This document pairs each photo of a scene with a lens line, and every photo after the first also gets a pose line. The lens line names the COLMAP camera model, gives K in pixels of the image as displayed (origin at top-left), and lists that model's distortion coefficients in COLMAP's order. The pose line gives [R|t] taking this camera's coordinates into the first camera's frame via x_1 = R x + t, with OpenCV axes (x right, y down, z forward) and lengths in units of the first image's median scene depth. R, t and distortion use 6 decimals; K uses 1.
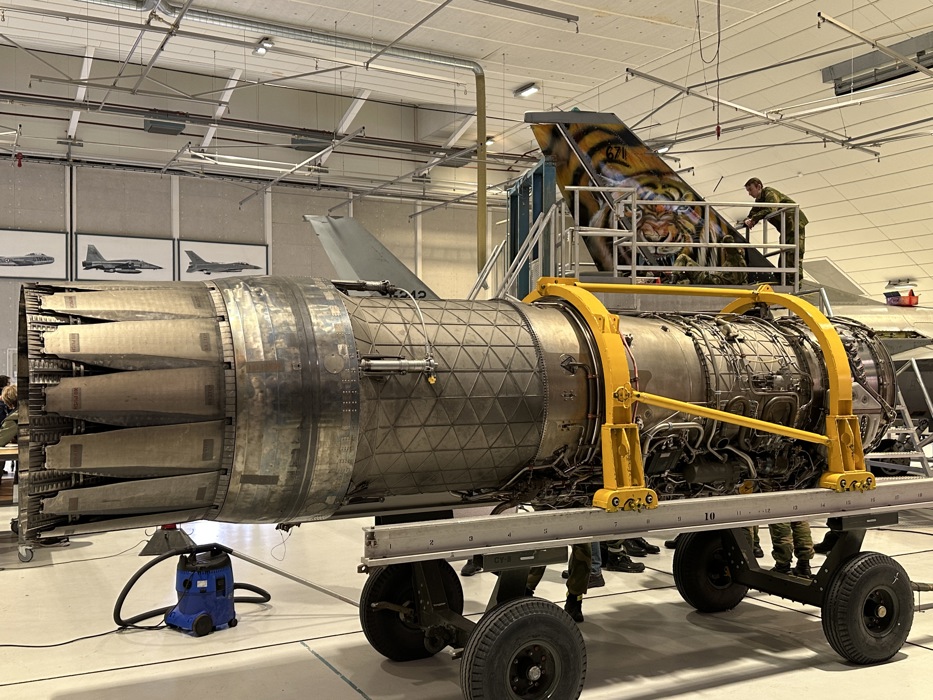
lens RADIAL K [[939.0, 0, 465.2], [0, 939.0, 351.1], [0, 0, 1]] dist [0.094933, 0.000000]
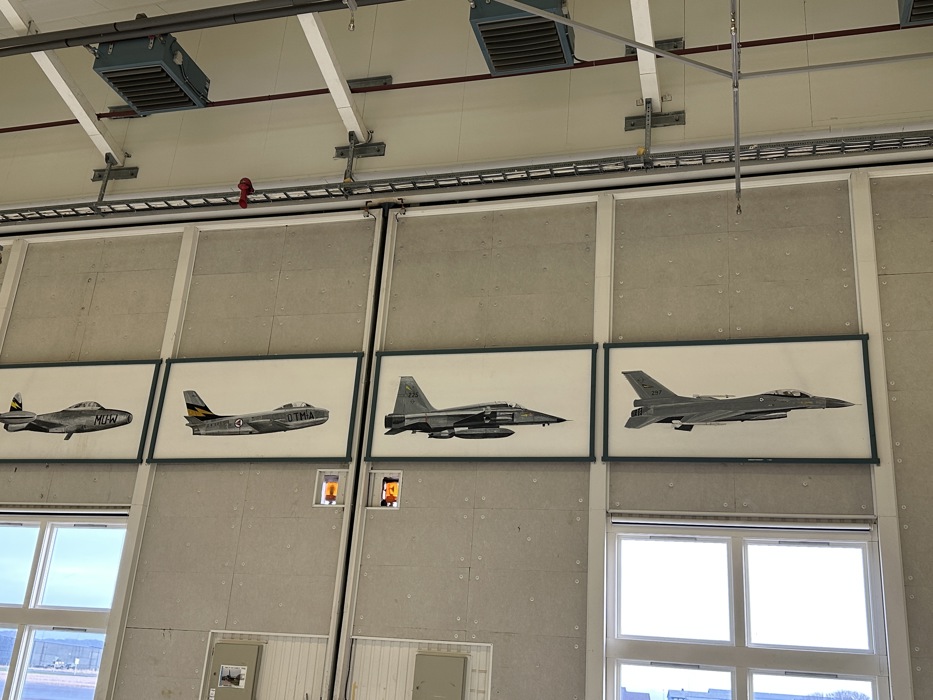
lens RADIAL K [[939.0, 0, 466.6], [0, 939.0, 347.6], [0, 0, 1]] dist [0.094933, 0.000000]
pose [[0.694691, -0.185433, -0.694996, -0.079915], [-0.054995, 0.949680, -0.308356, 0.003853], [0.717203, 0.252434, 0.649536, 0.736096]]
